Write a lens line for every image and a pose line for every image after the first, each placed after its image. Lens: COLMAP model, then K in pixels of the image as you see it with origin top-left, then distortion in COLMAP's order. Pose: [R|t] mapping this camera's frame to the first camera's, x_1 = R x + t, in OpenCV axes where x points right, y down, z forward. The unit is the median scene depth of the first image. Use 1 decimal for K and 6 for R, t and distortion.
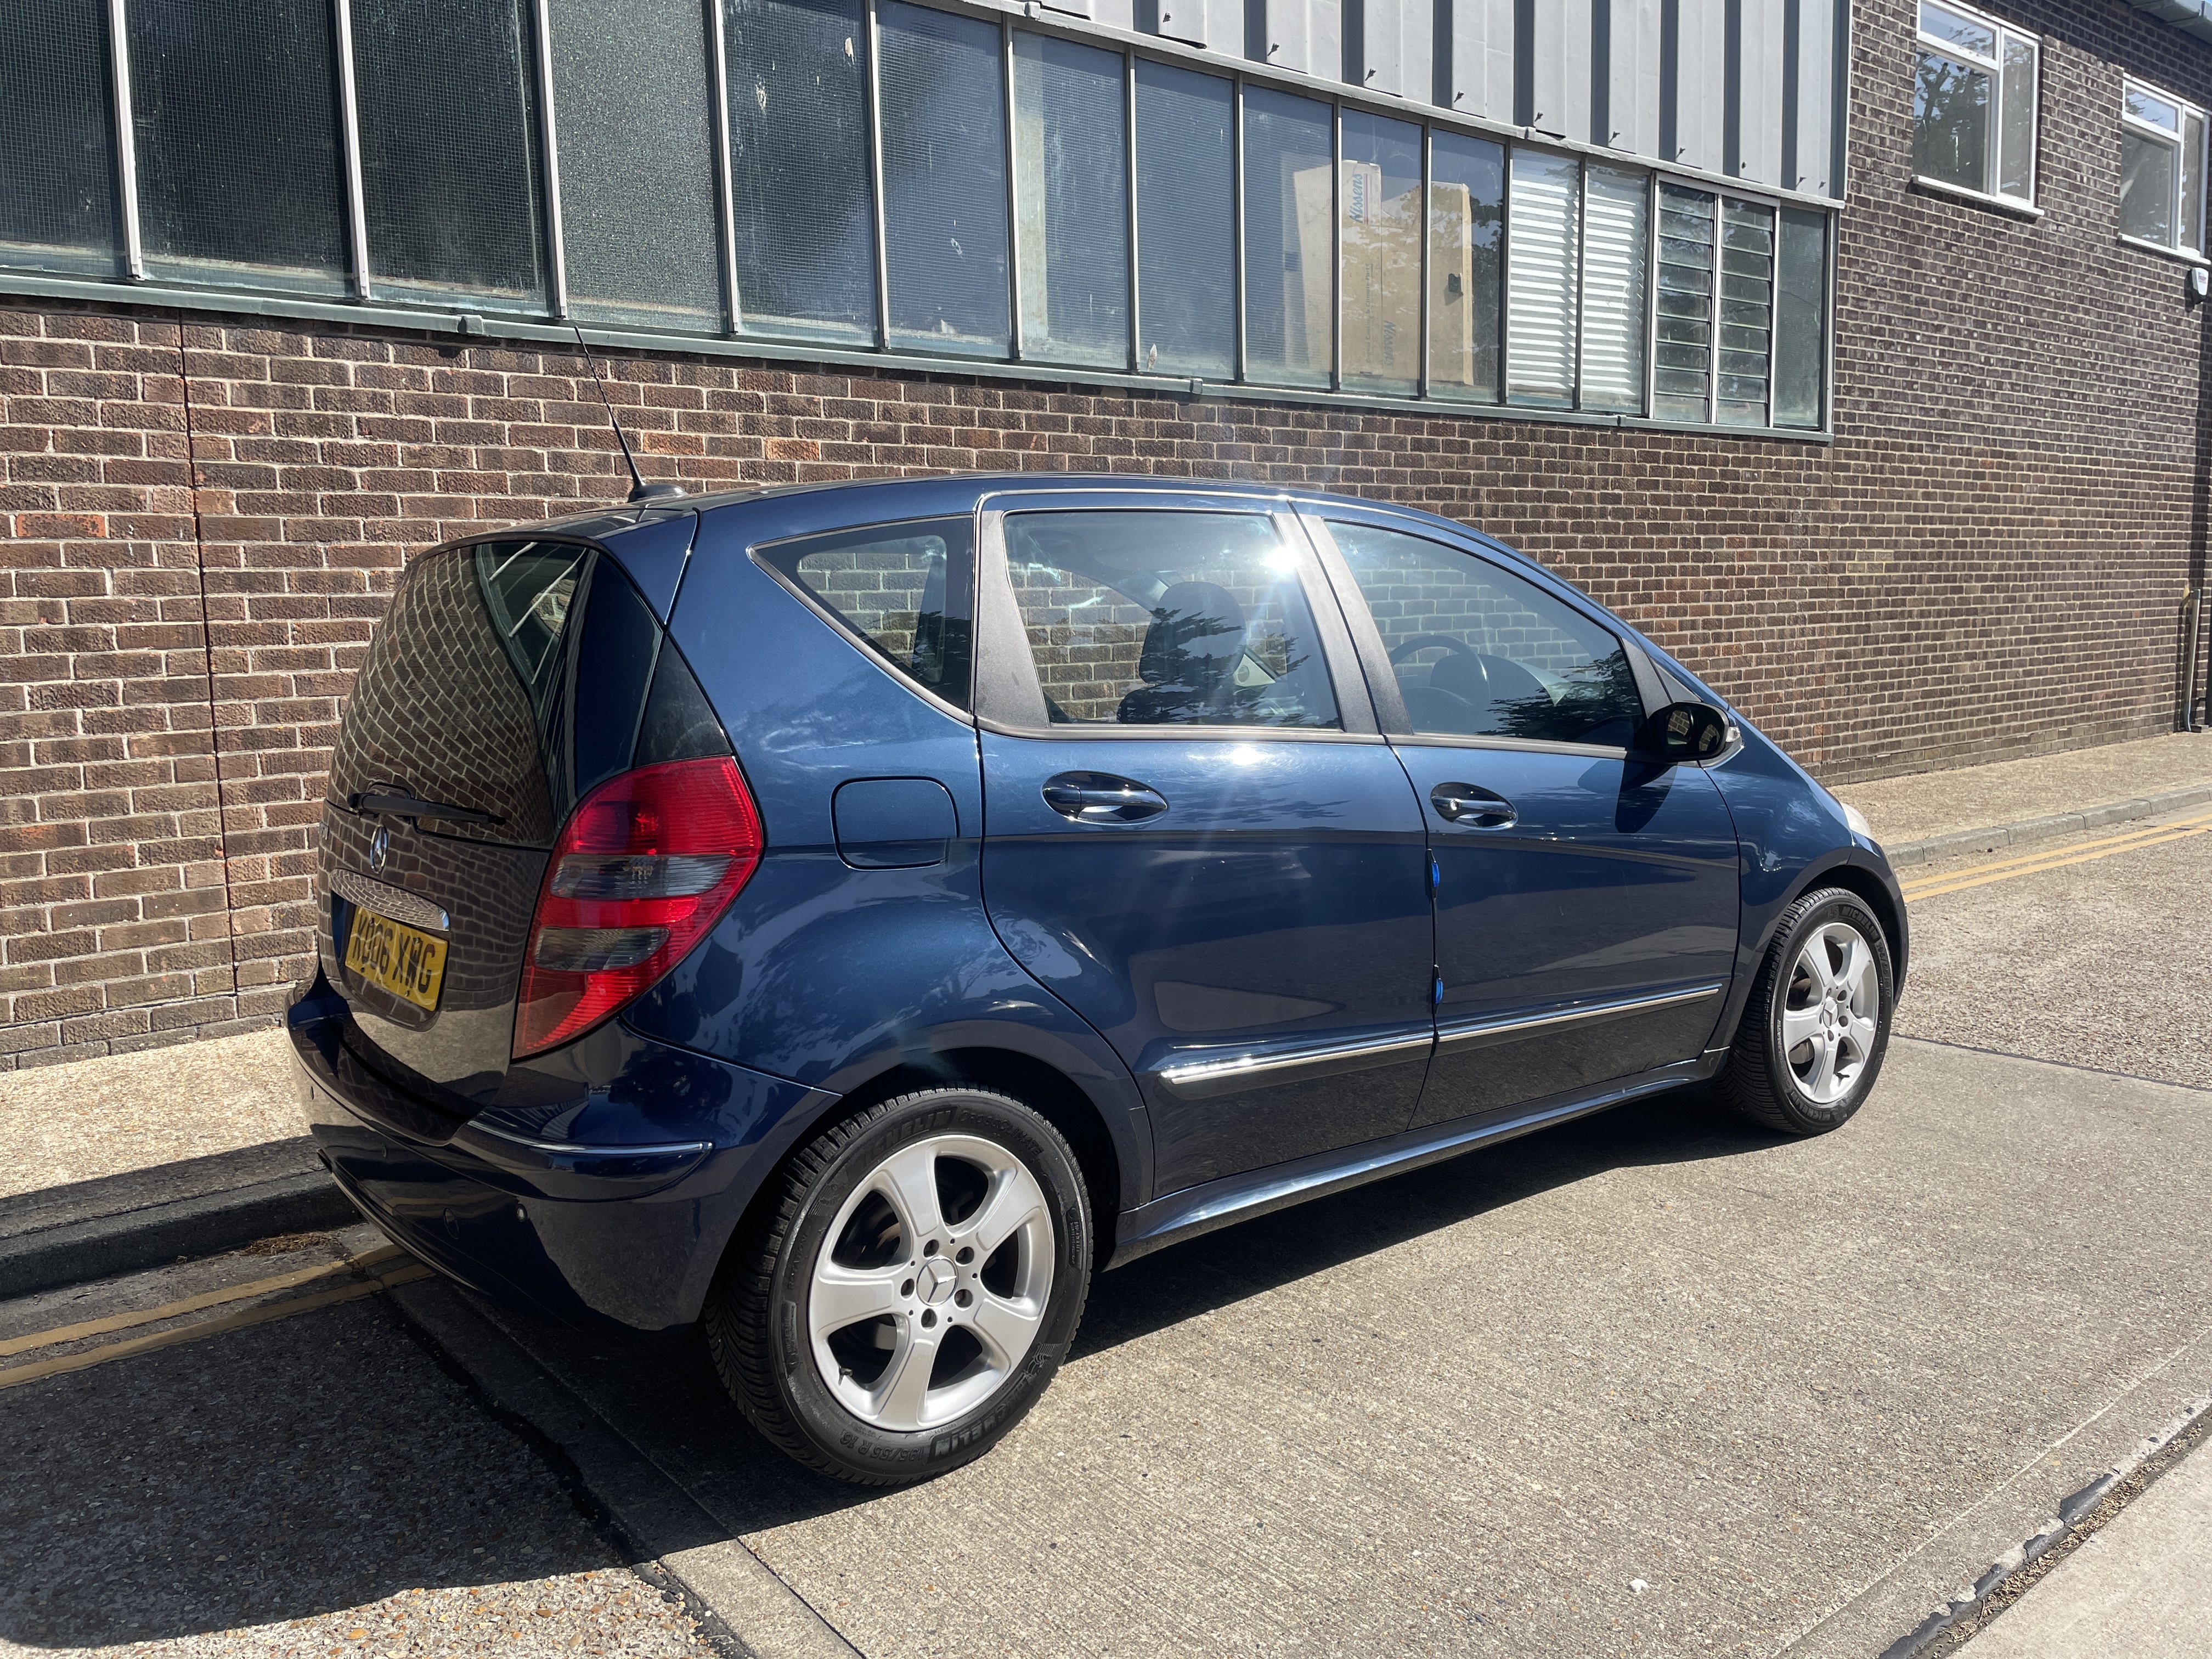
lens RADIAL K [[1671.7, 0, 1099.1], [0, 1671.7, 817.8], [0, 0, 1]] dist [0.084860, -0.109156]
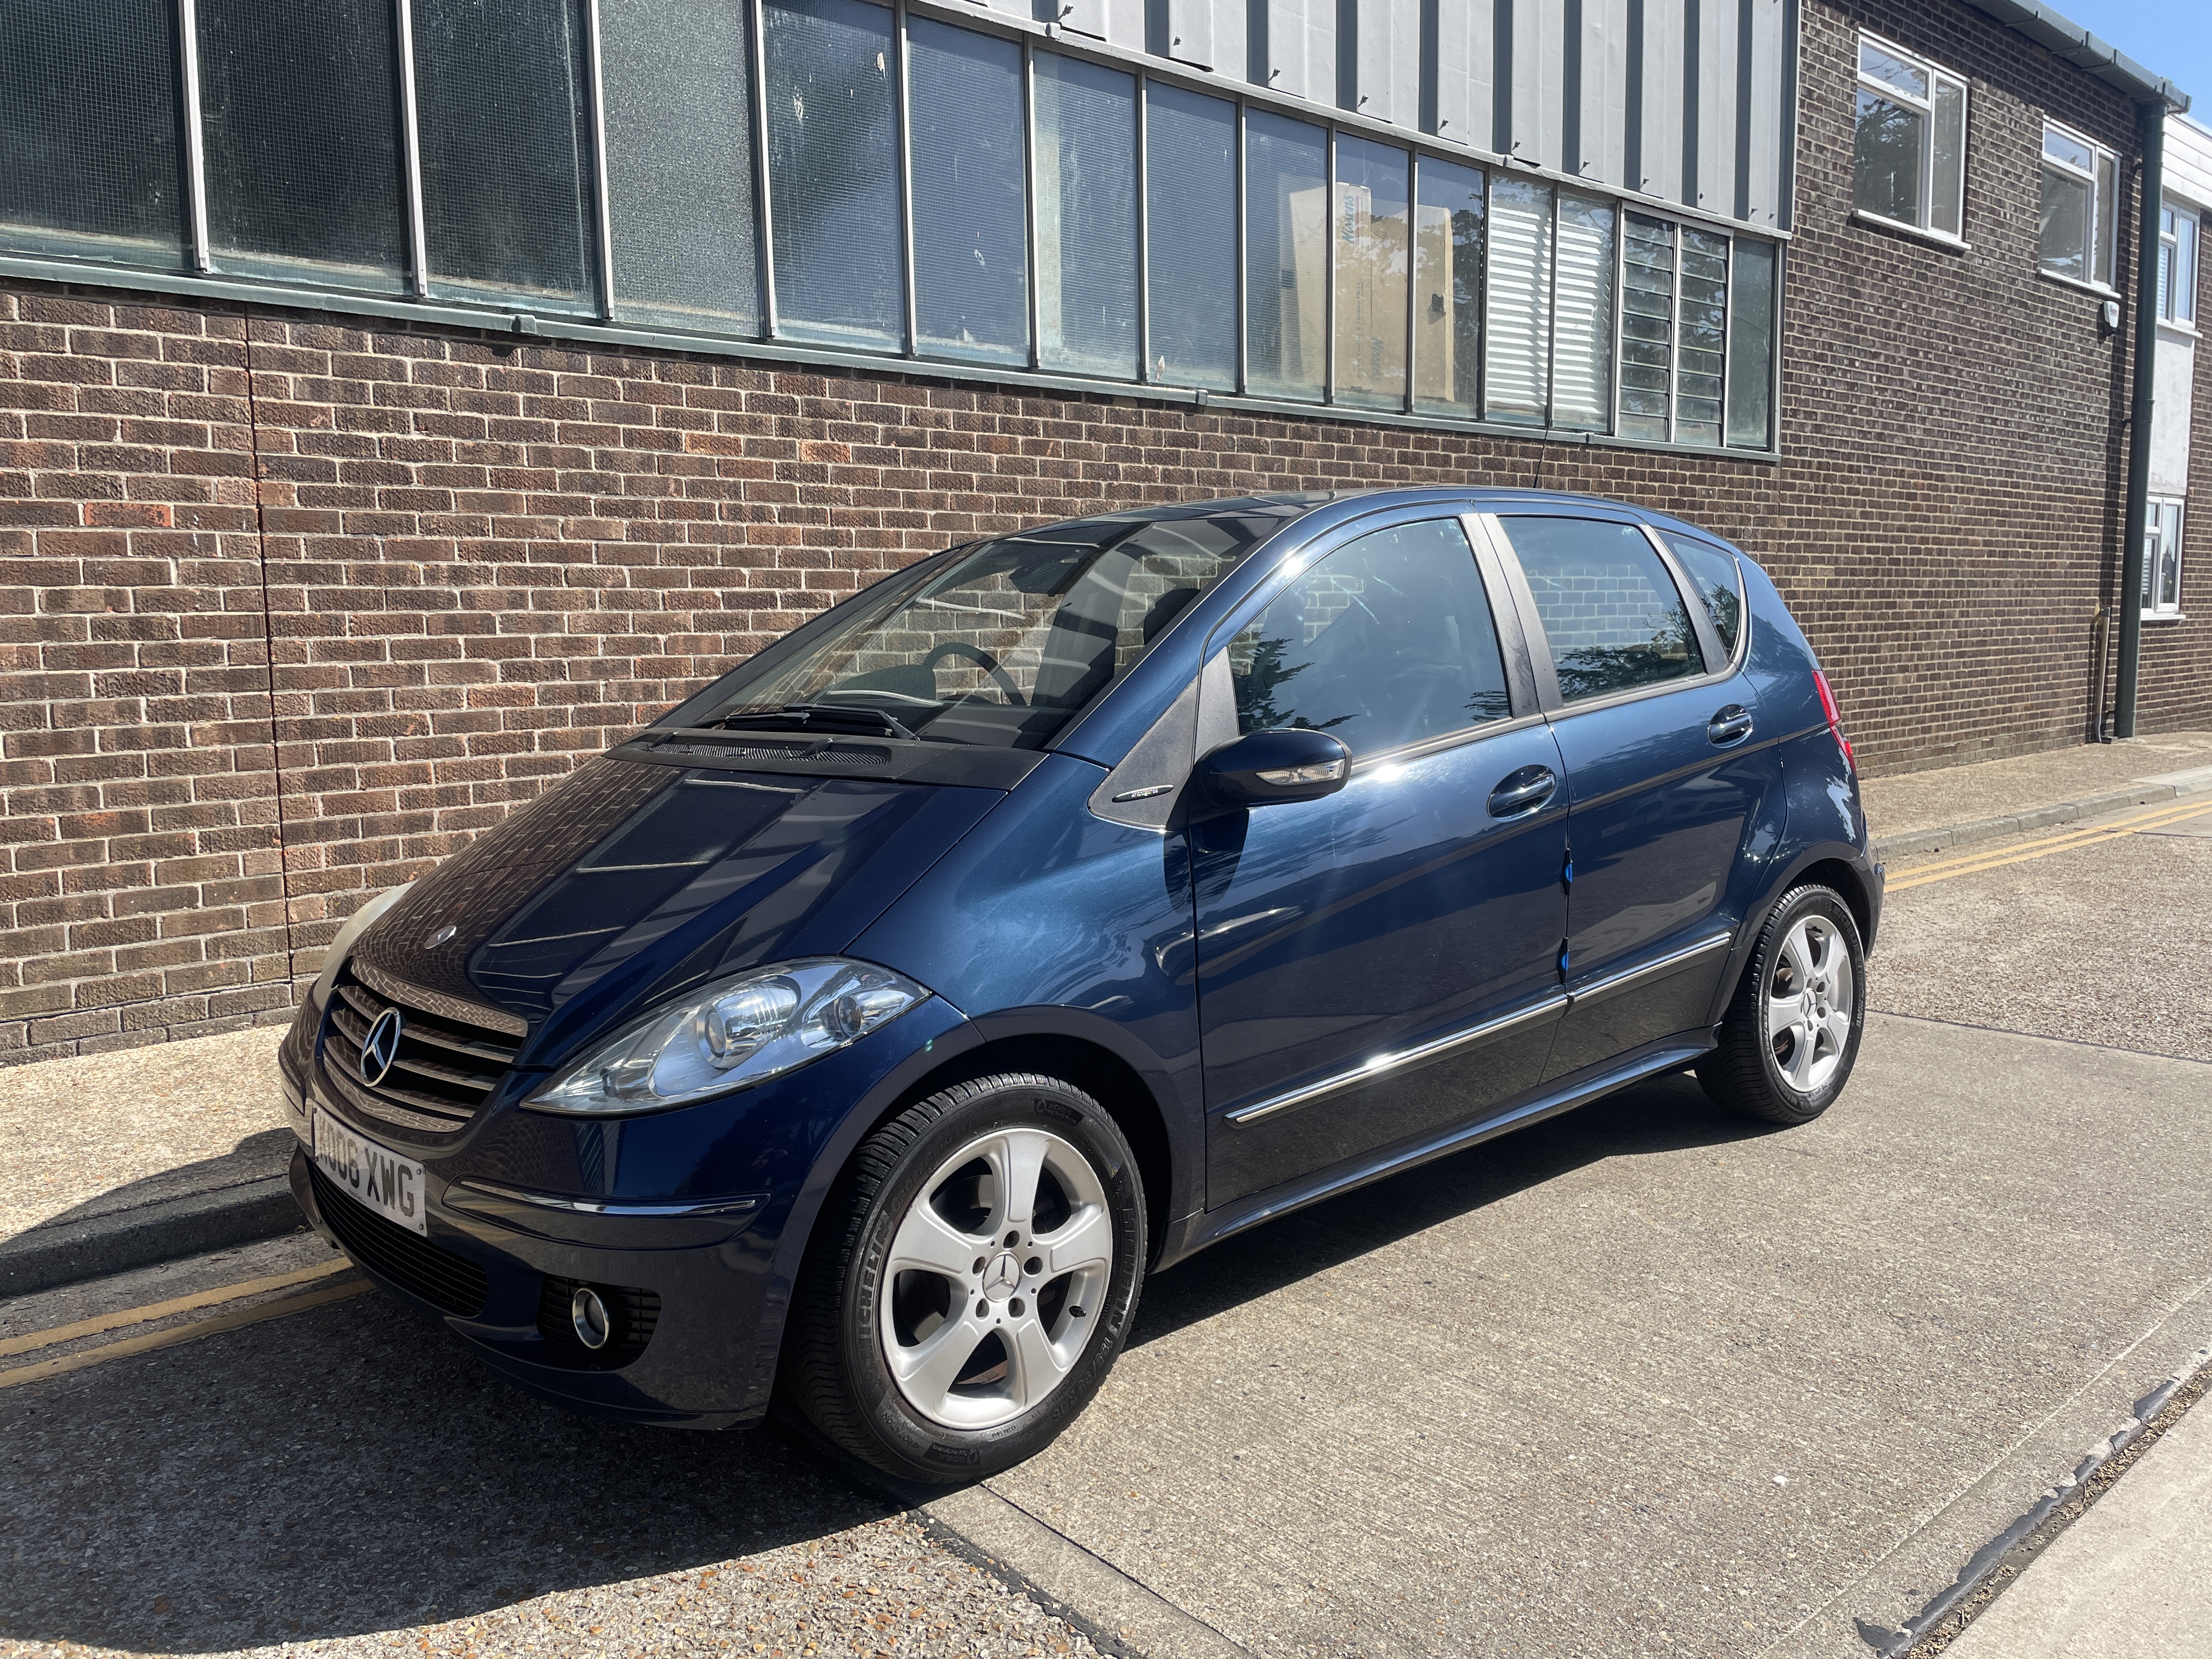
lens RADIAL K [[1671.7, 0, 1108.1], [0, 1671.7, 818.3], [0, 0, 1]] dist [0.084860, -0.109156]
pose [[0.998400, 0.001337, 0.056523, -0.072738], [-0.000844, 0.999961, -0.008754, 0.013697], [-0.056532, 0.008693, 0.998363, -0.031554]]
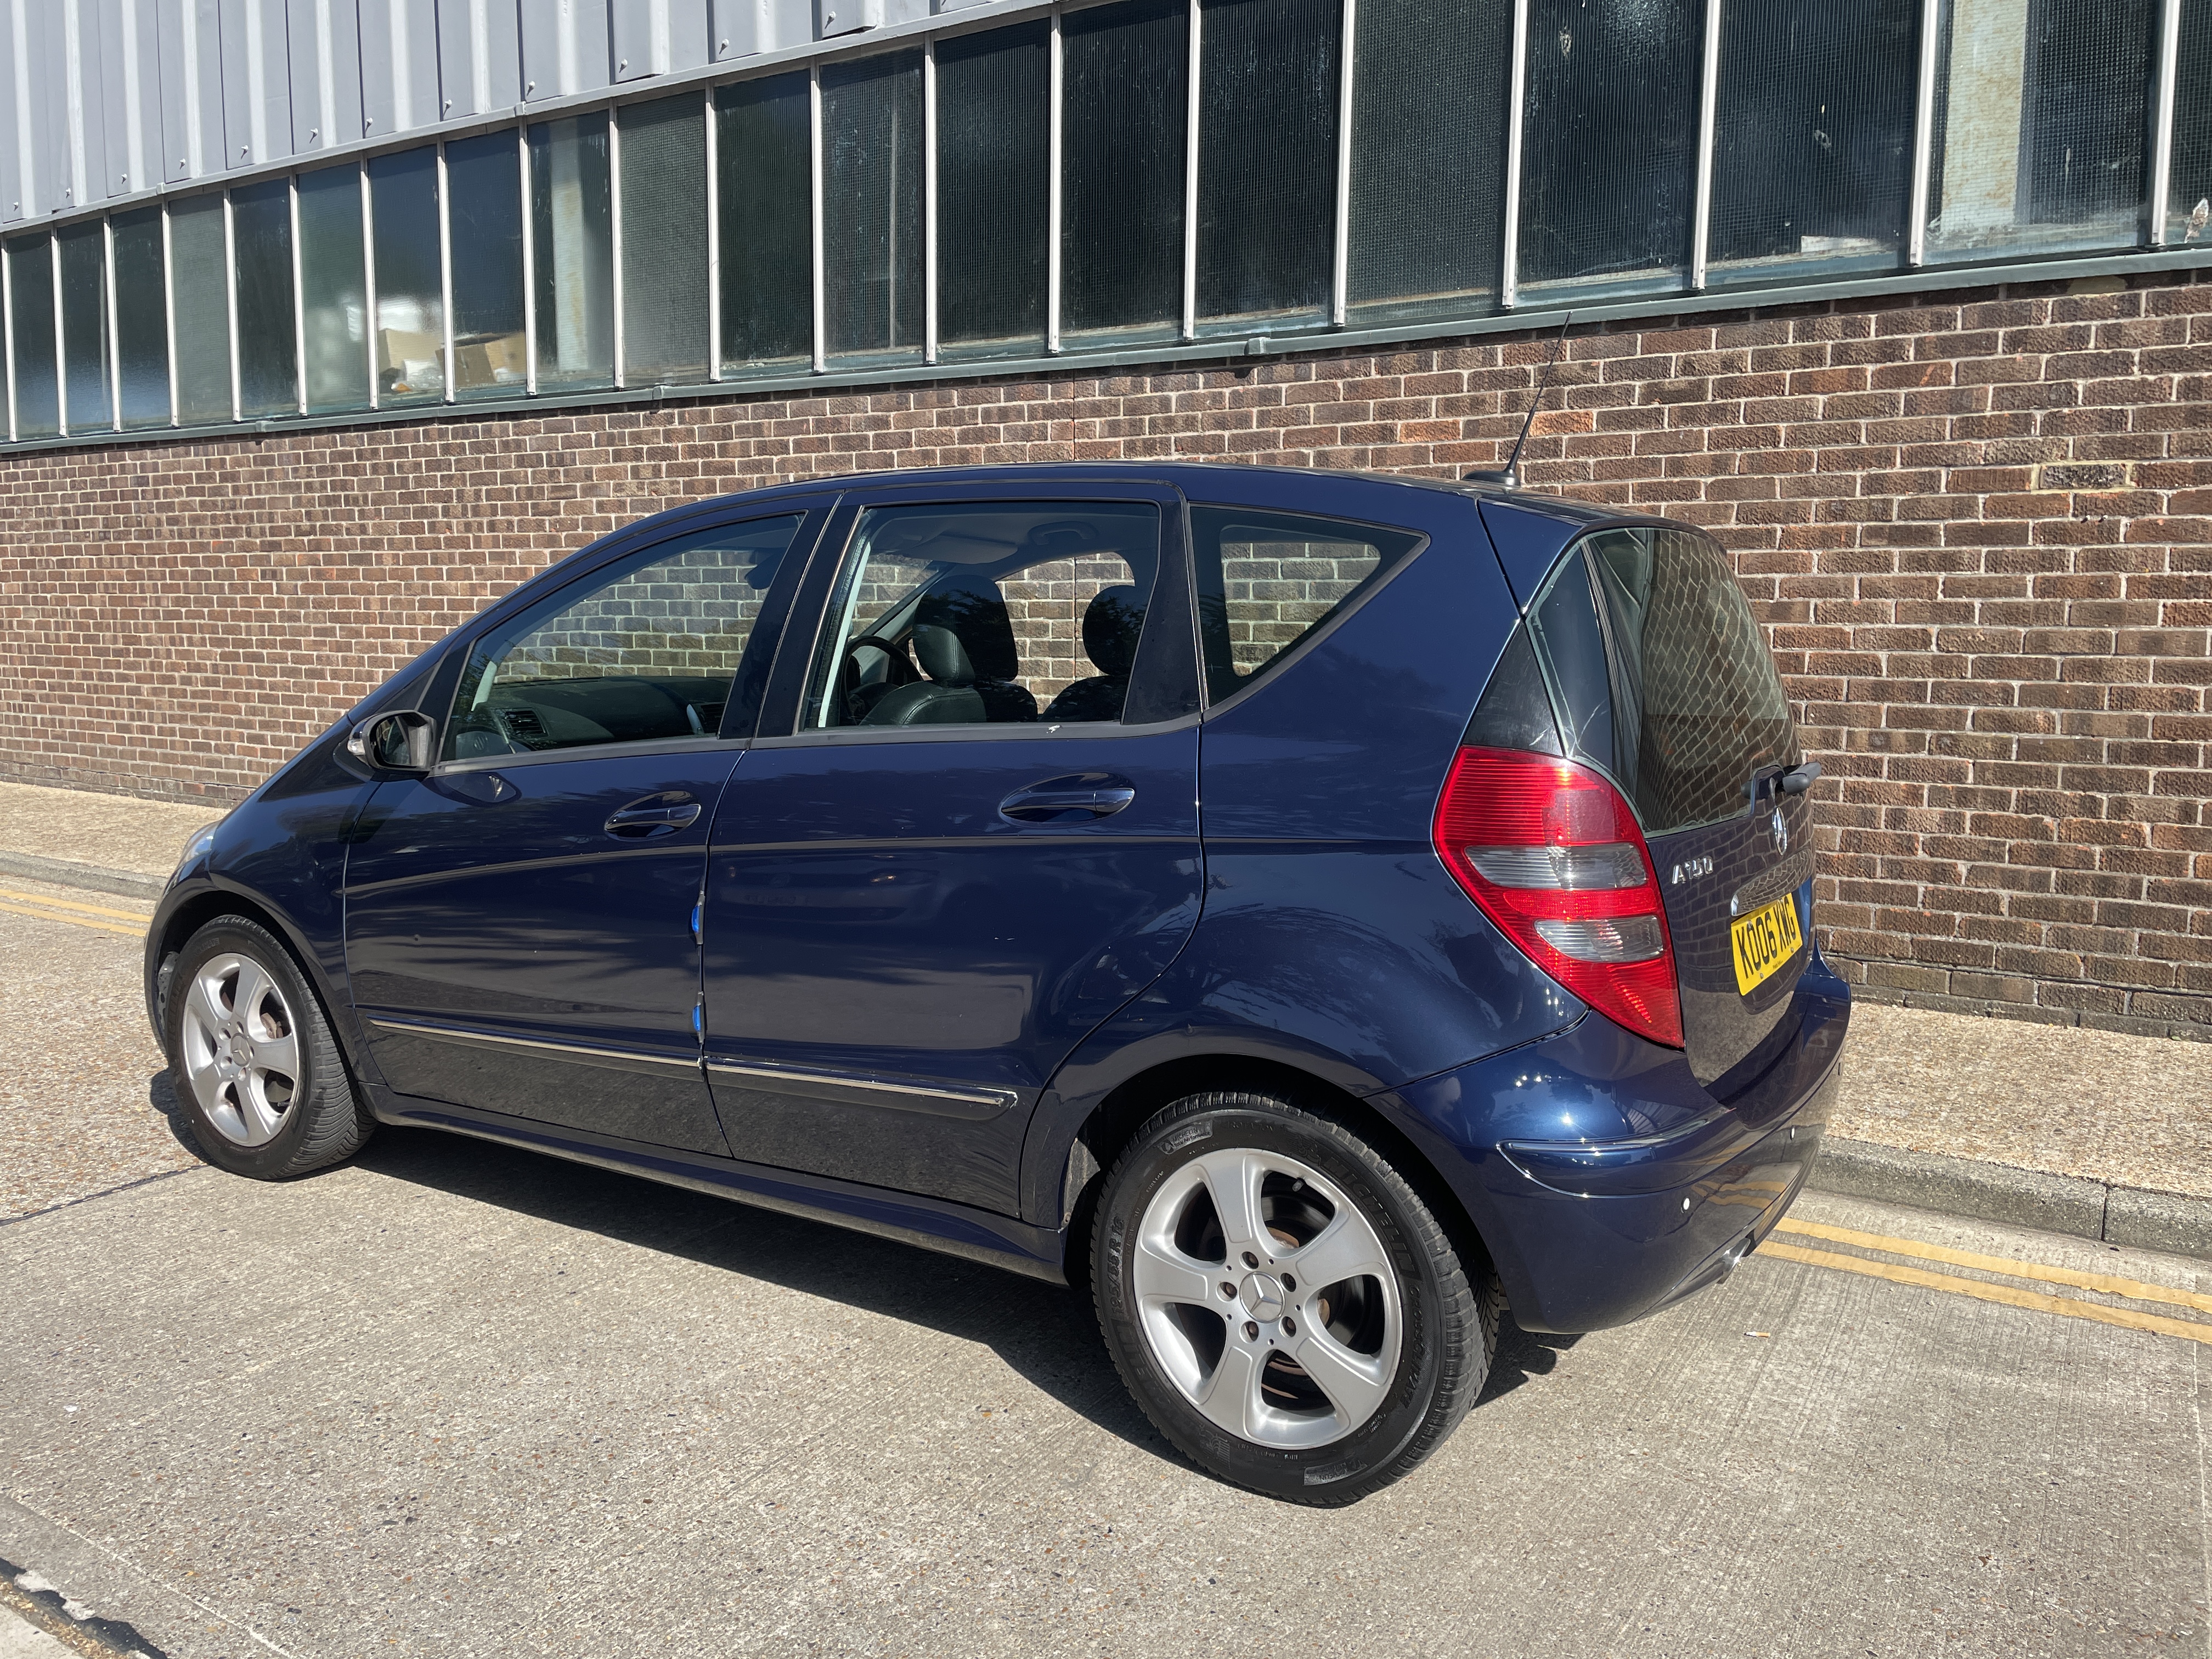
lens RADIAL K [[1671.7, 0, 1094.7], [0, 1671.7, 808.6], [0, 0, 1]] dist [0.084860, -0.109156]
pose [[0.330254, 0.137140, -0.933876, 0.663487], [-0.129604, 0.986606, 0.099050, -0.075120], [0.934952, 0.088322, 0.343604, 0.499825]]
